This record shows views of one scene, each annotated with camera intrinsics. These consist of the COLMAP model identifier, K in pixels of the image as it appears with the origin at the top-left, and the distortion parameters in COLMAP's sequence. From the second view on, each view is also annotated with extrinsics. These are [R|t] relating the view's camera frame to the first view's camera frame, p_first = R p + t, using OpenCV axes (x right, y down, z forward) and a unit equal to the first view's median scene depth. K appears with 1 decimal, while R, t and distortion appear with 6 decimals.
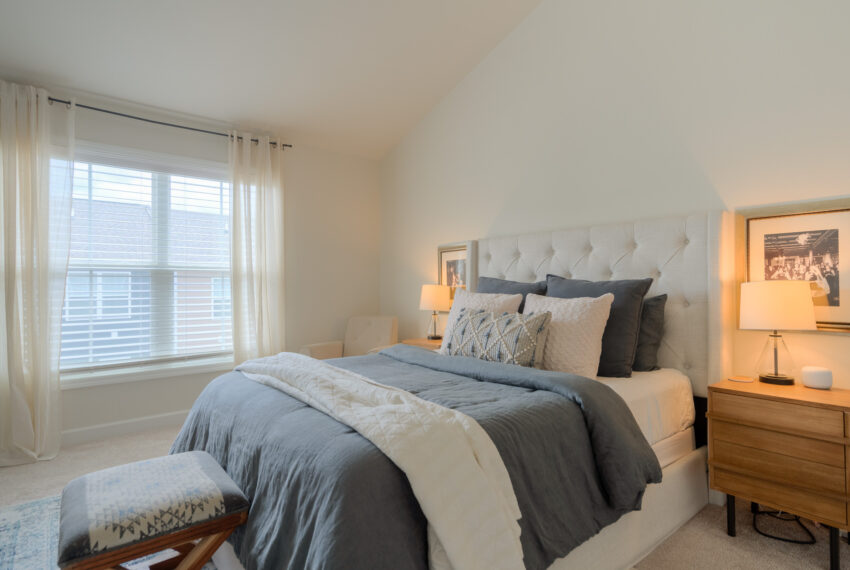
lens RADIAL K [[457.3, 0, 426.1], [0, 457.3, 285.0], [0, 0, 1]] dist [0.002474, -0.000586]
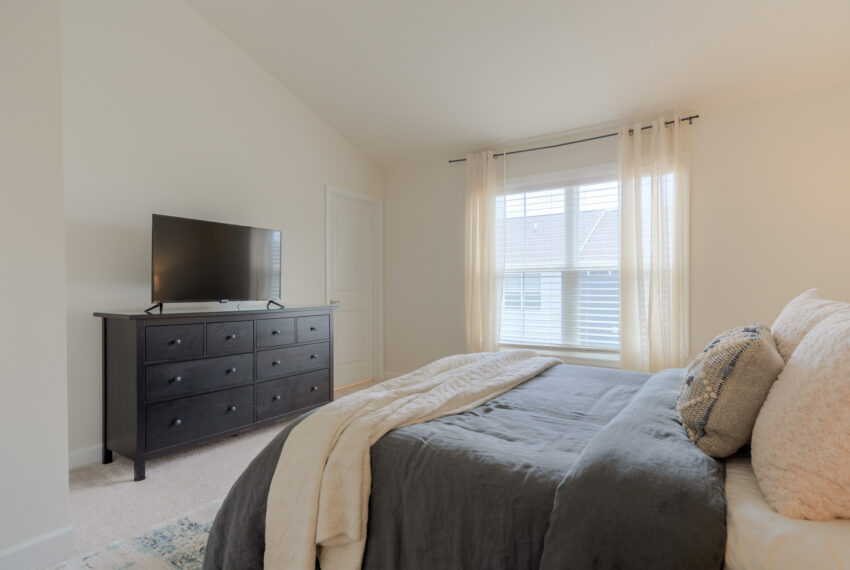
lens RADIAL K [[457.3, 0, 431.2], [0, 457.3, 288.6], [0, 0, 1]] dist [0.002474, -0.000586]
pose [[0.254988, 0.009094, -0.966901, 0.435124], [0.003703, 0.999939, 0.010382, -0.001085], [0.966937, -0.006228, 0.254939, 0.356528]]
